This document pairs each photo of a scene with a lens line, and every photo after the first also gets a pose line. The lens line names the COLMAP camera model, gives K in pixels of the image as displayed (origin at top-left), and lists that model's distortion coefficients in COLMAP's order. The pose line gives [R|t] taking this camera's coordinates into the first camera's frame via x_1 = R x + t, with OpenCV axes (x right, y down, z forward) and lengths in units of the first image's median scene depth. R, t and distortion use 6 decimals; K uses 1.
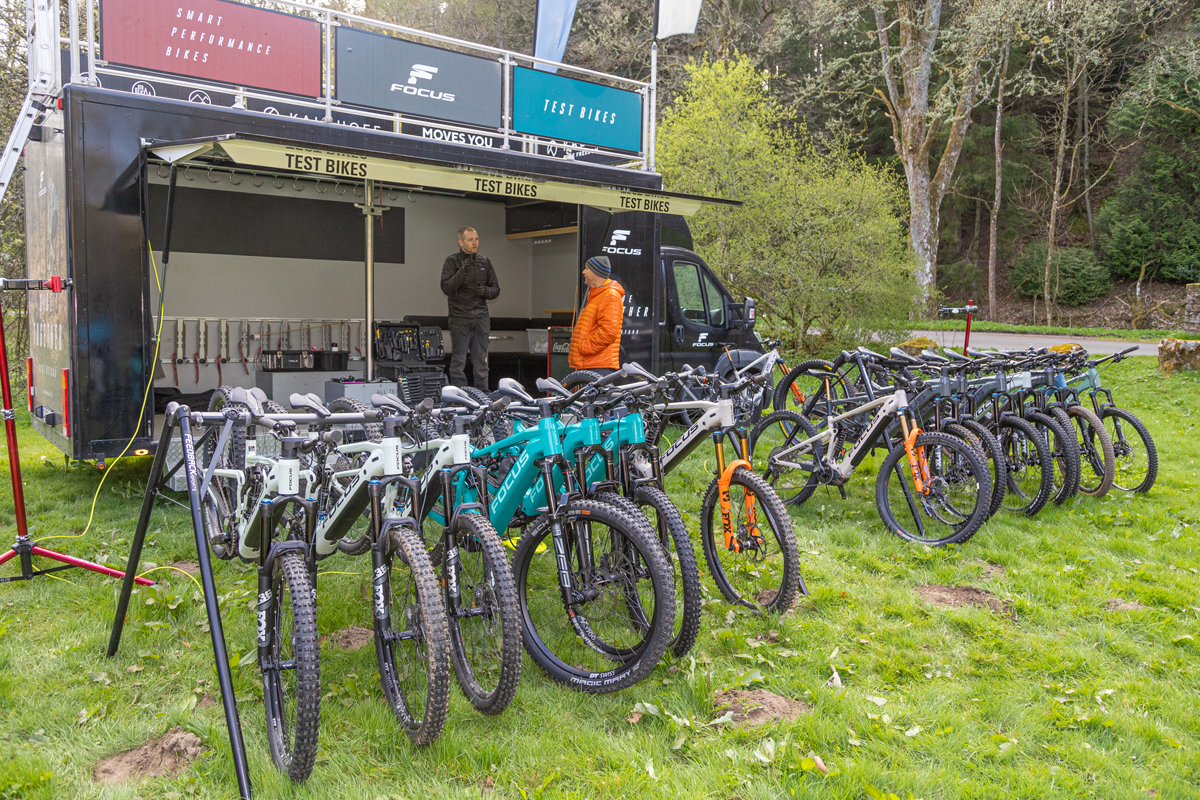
lens RADIAL K [[948.4, 0, 598.4], [0, 948.4, 399.8], [0, 0, 1]] dist [0.005669, 0.004017]
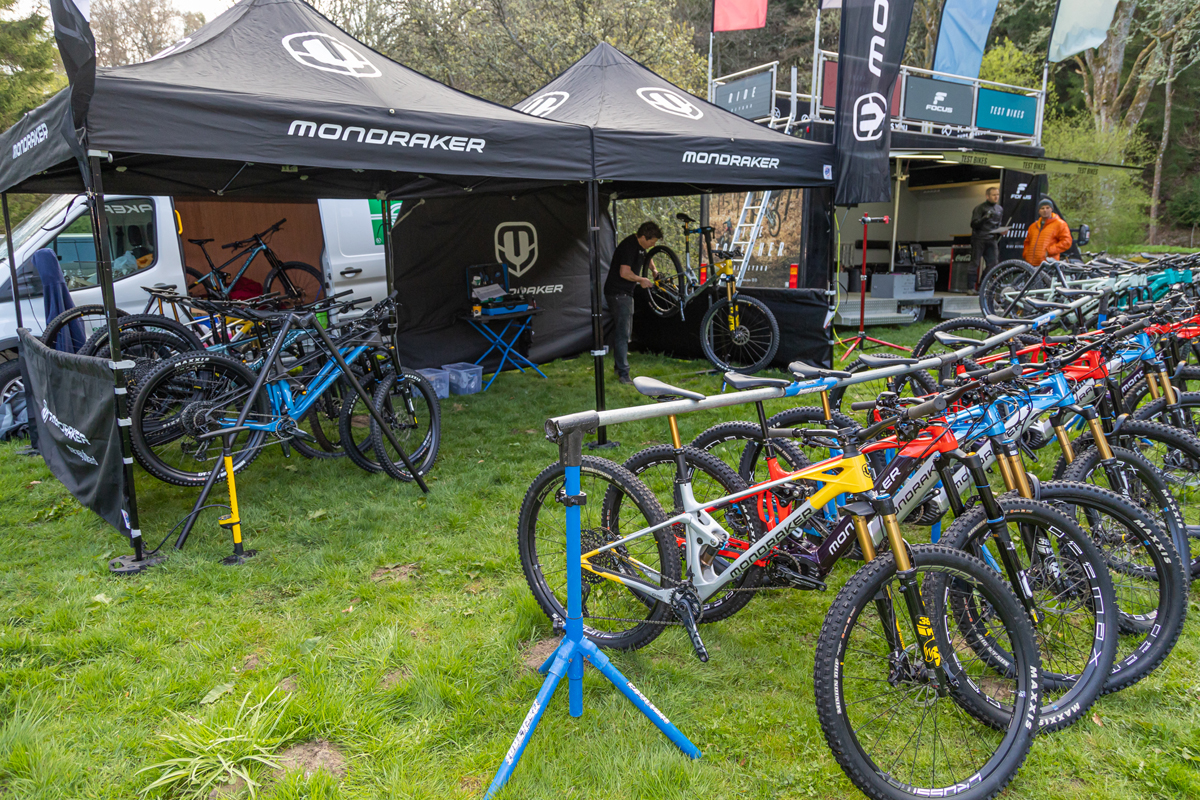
lens RADIAL K [[854.5, 0, 601.7], [0, 854.5, 401.5], [0, 0, 1]] dist [0.002065, 0.004351]
pose [[0.990964, 0.009118, -0.133820, -0.407638], [0.001770, 0.996711, 0.081018, 0.062201], [0.134119, -0.080523, 0.987688, -0.484507]]
